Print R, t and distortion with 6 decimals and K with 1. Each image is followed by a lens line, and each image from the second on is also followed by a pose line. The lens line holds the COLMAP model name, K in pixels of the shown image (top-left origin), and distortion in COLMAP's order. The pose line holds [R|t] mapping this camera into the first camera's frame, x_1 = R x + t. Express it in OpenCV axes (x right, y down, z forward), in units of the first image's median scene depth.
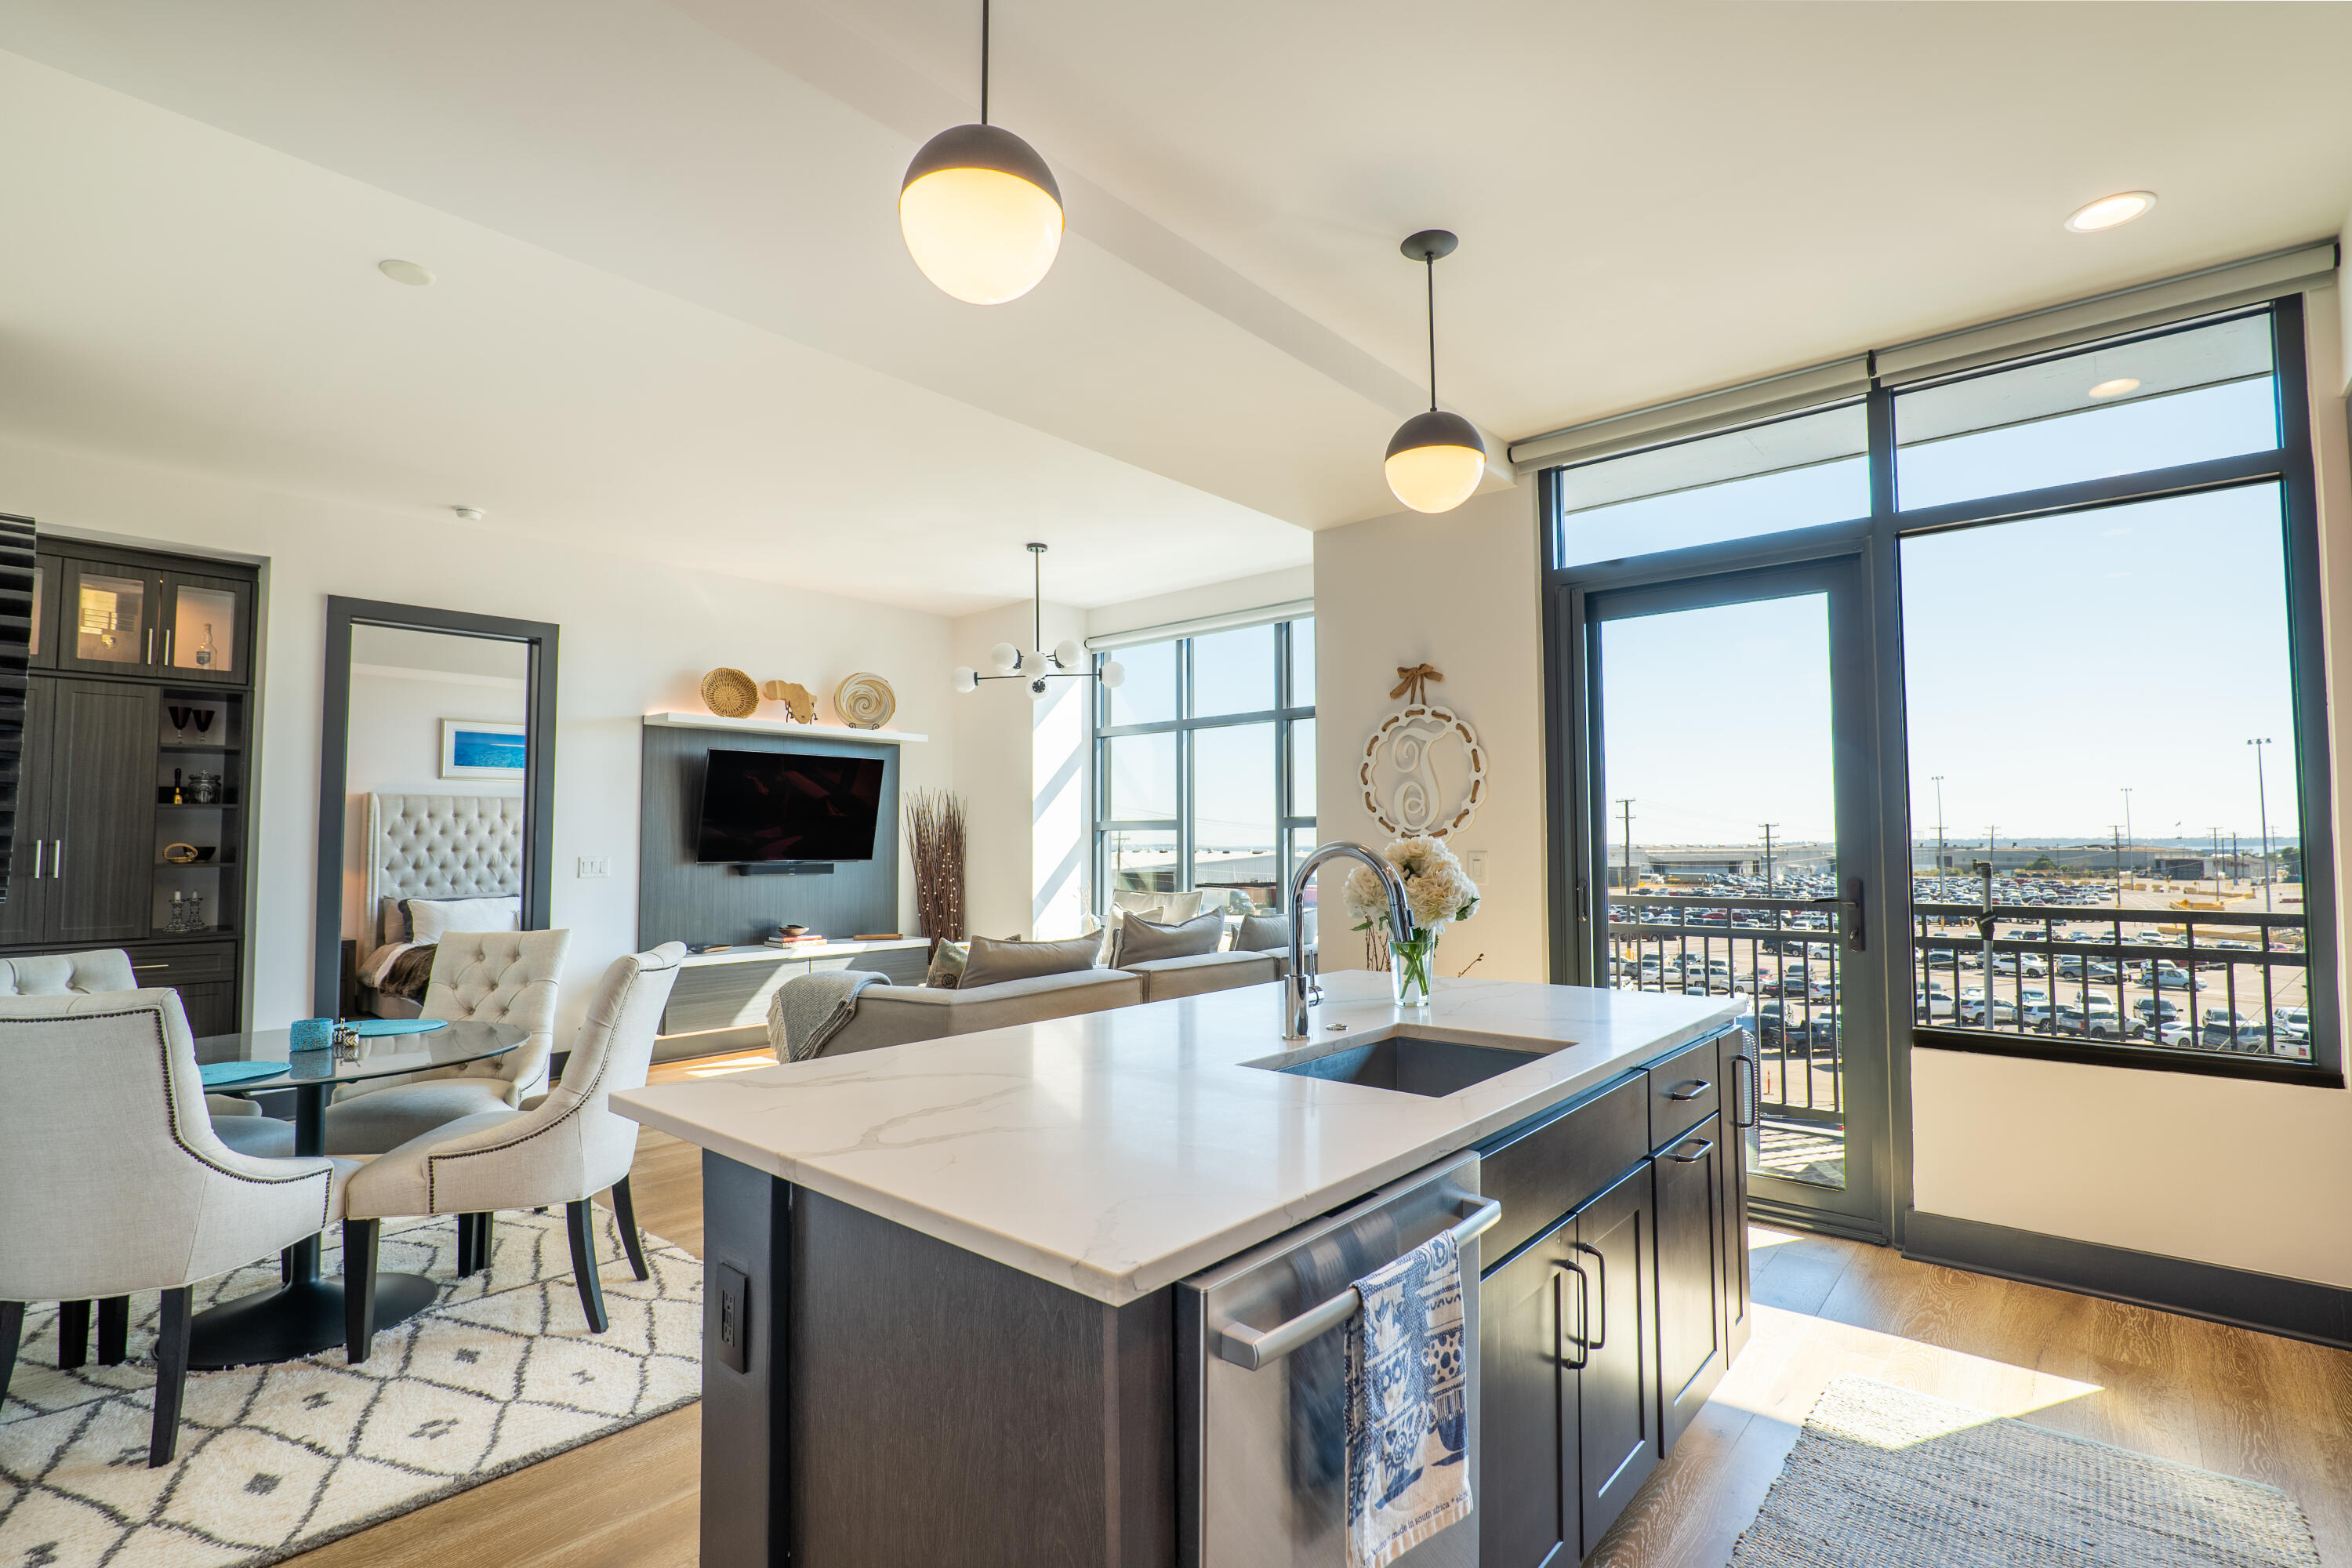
lens RADIAL K [[1090.3, 0, 1177.5], [0, 1090.3, 786.2], [0, 0, 1]] dist [-0.025596, 0.007009]
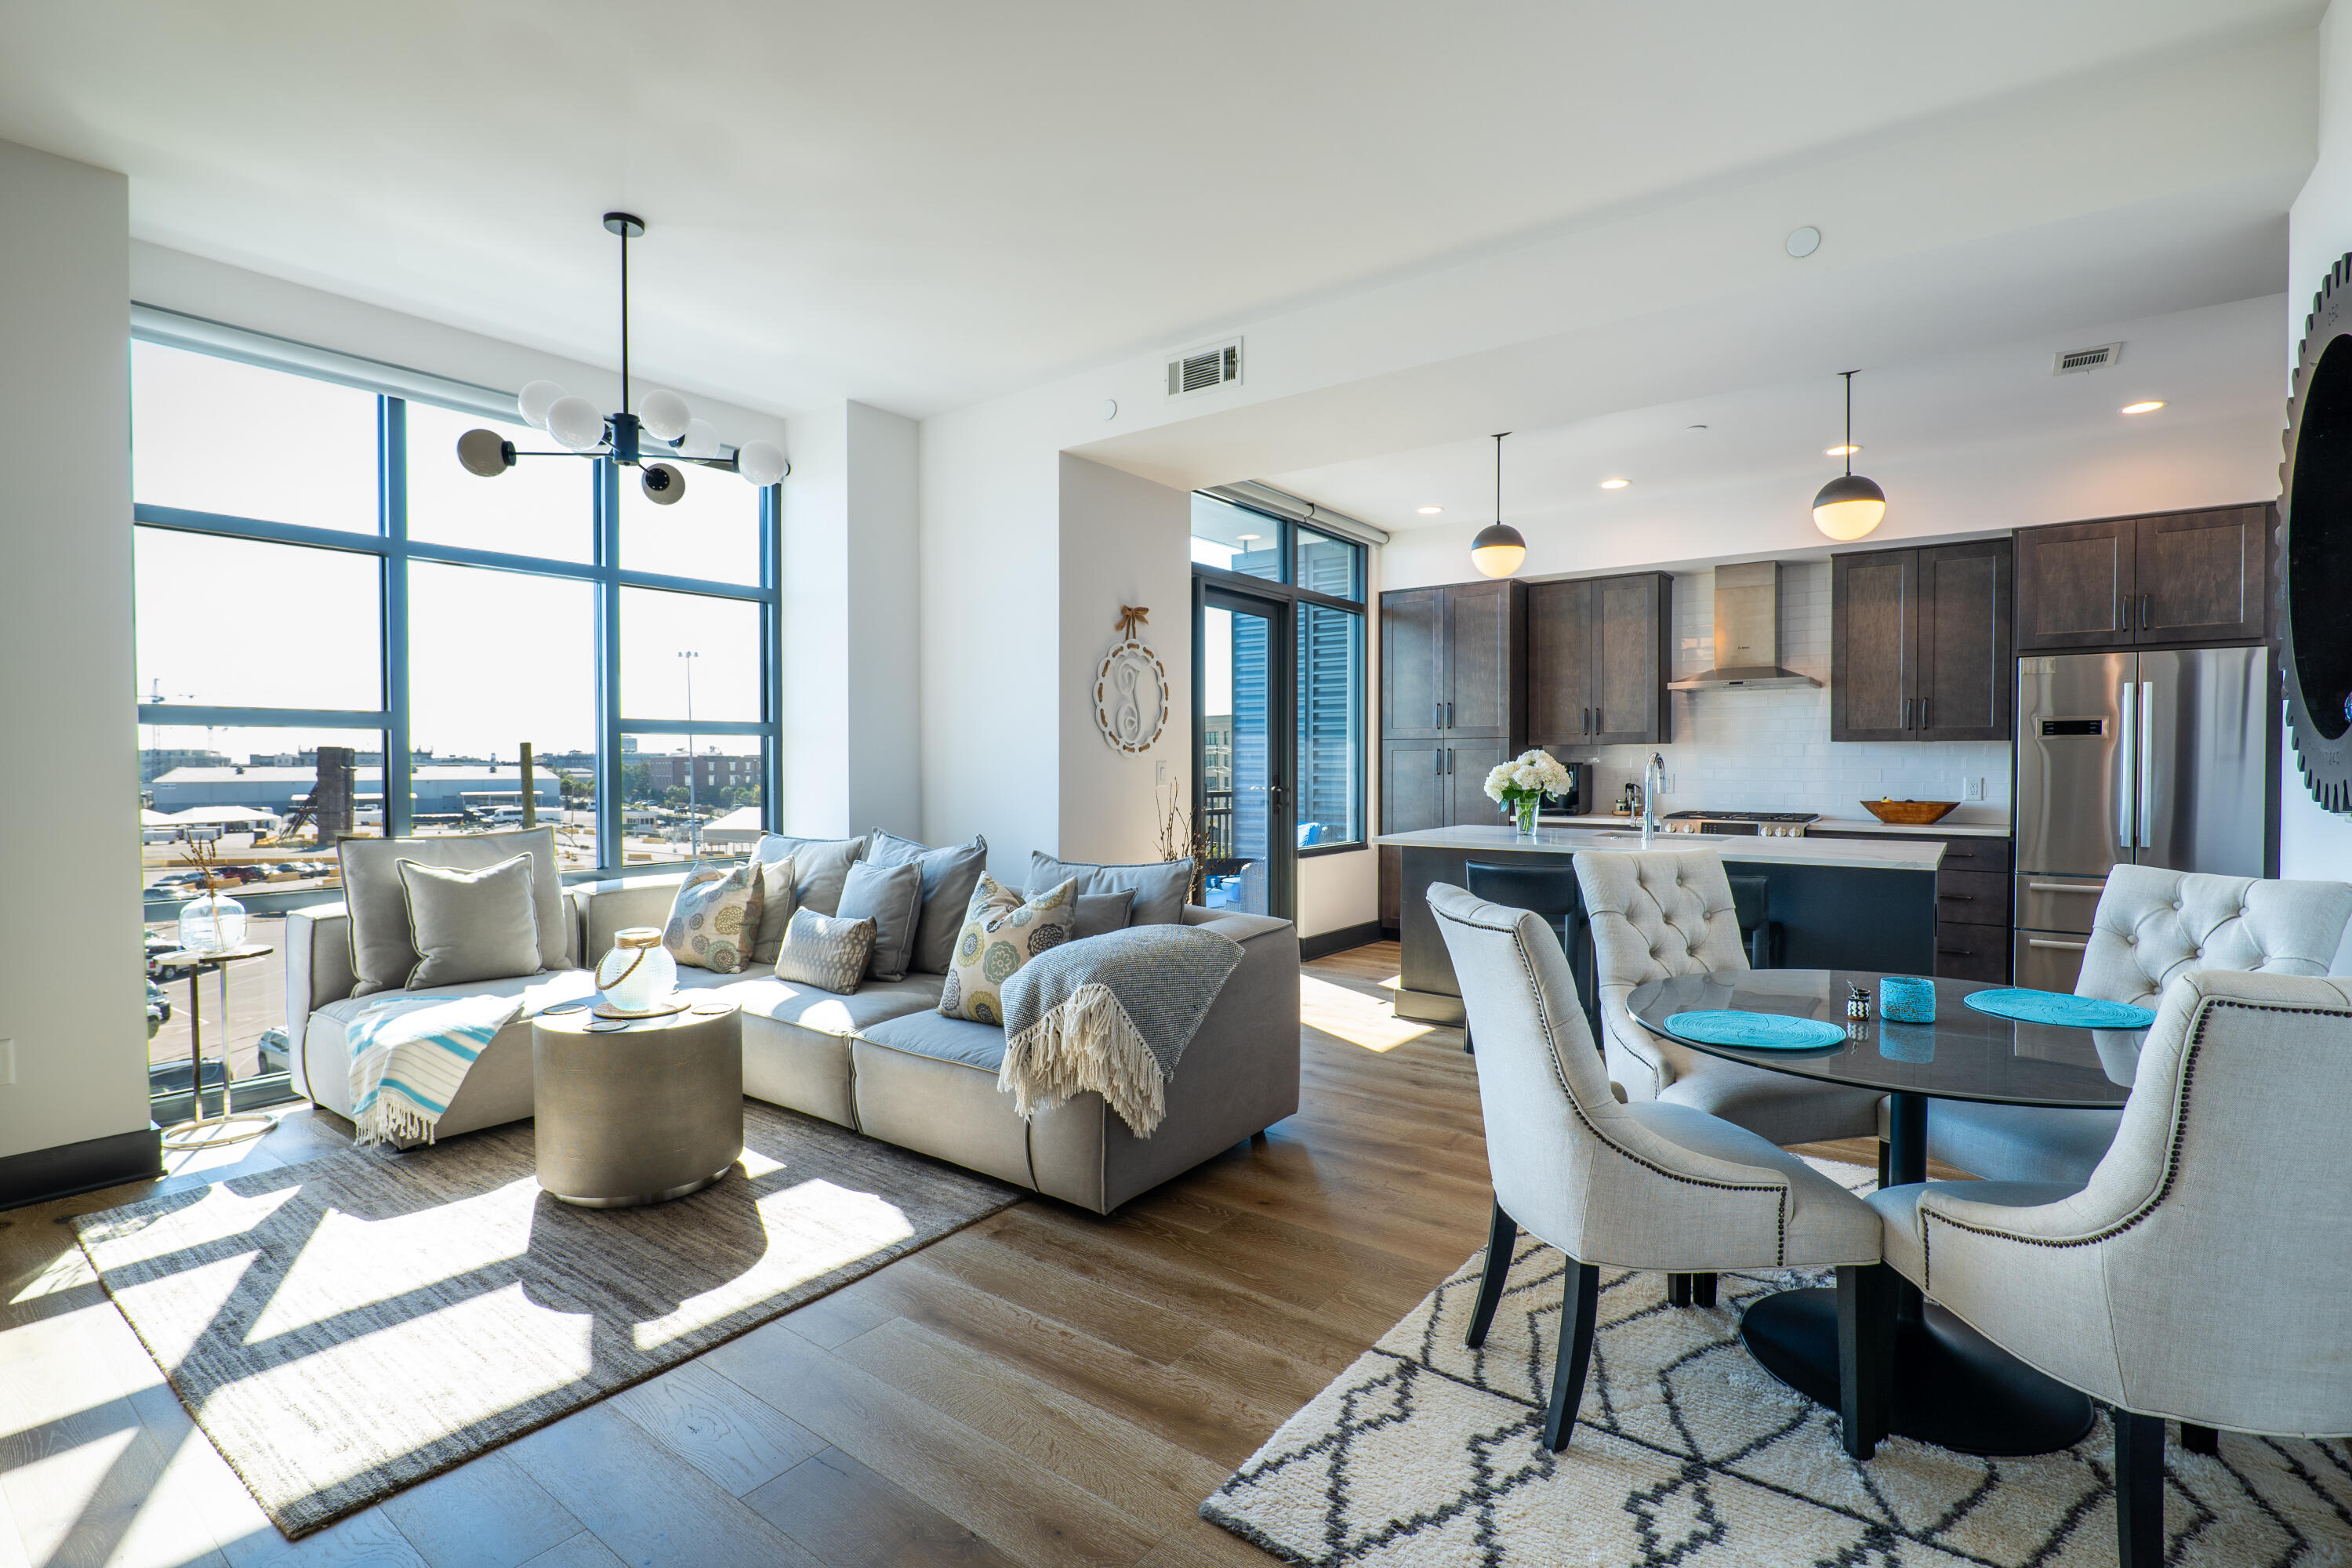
lens RADIAL K [[1096.0, 0, 1178.8], [0, 1096.0, 788.5], [0, 0, 1]] dist [-0.028169, 0.008619]
pose [[-0.074133, -0.019454, 0.997059, -1.026064], [-0.050506, 0.998600, 0.015729, 0.069895], [-0.995969, -0.049191, -0.075012, 1.067739]]
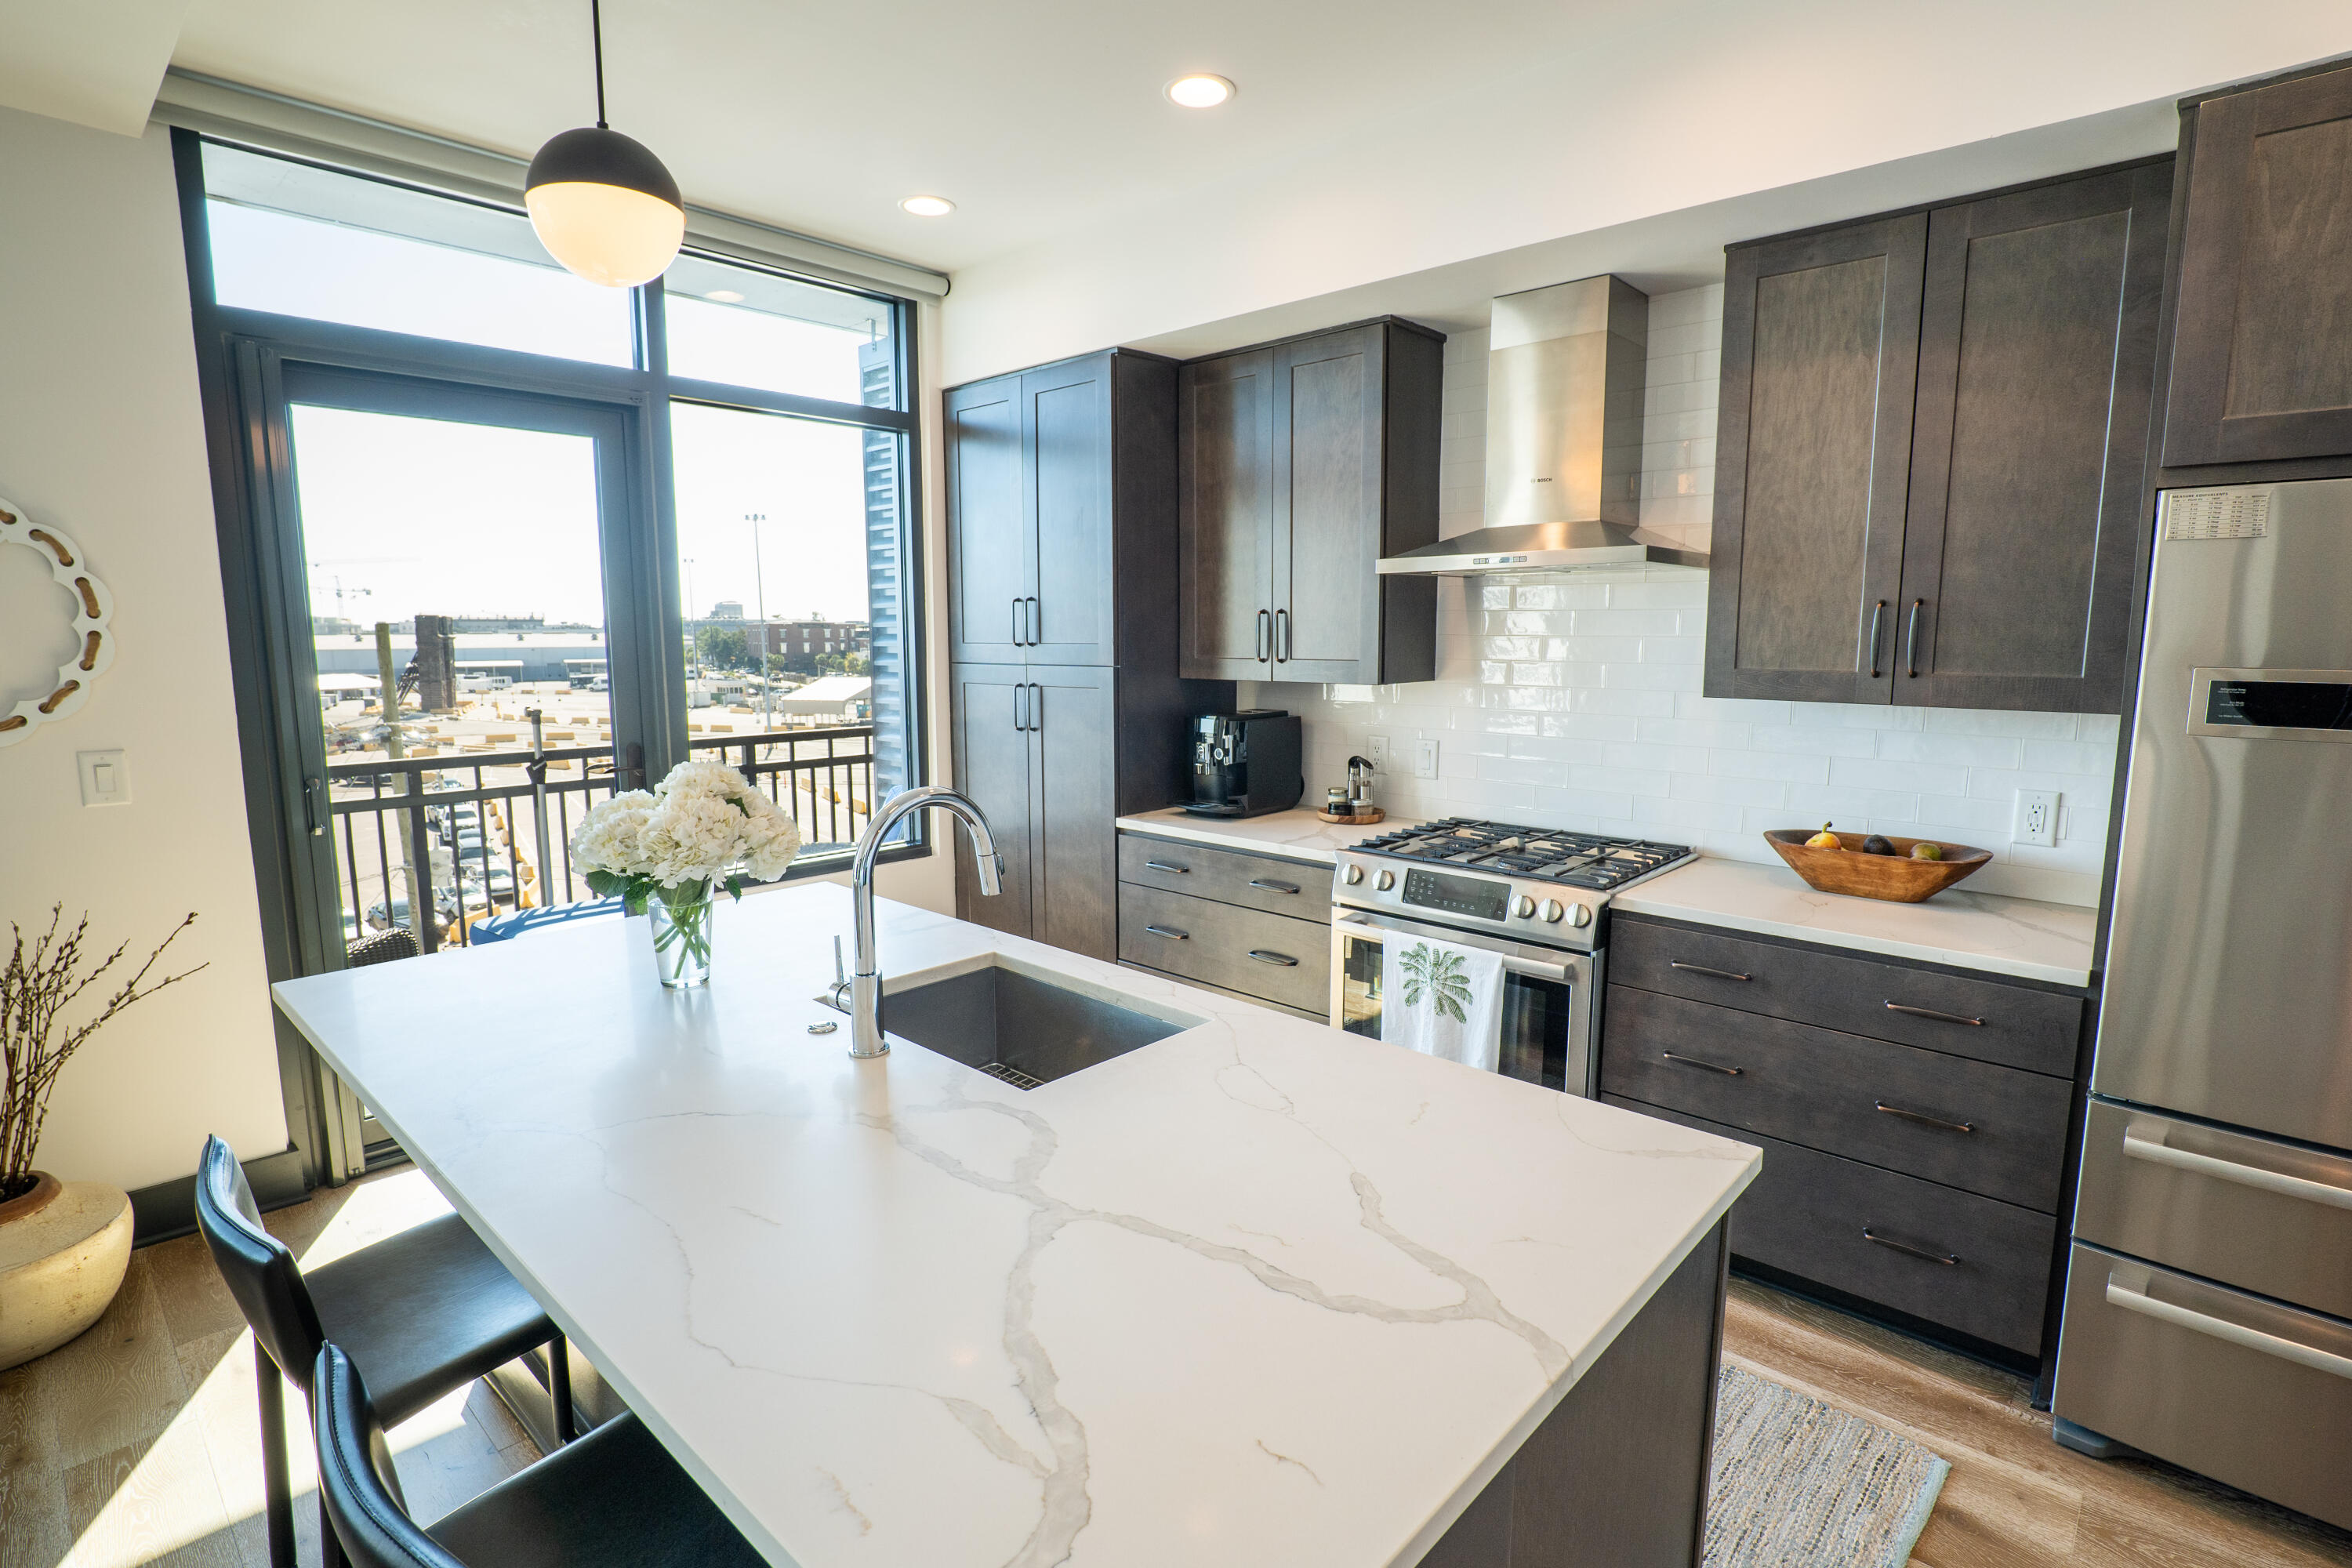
lens RADIAL K [[1140.4, 0, 1180.1], [0, 1140.4, 787.1], [0, 0, 1]] dist [-0.024681, 0.007644]
pose [[0.028289, -0.134263, 0.990542, -0.320460], [-0.051131, 0.989447, 0.135575, -0.034377], [-0.998291, -0.054482, 0.021125, 0.388658]]
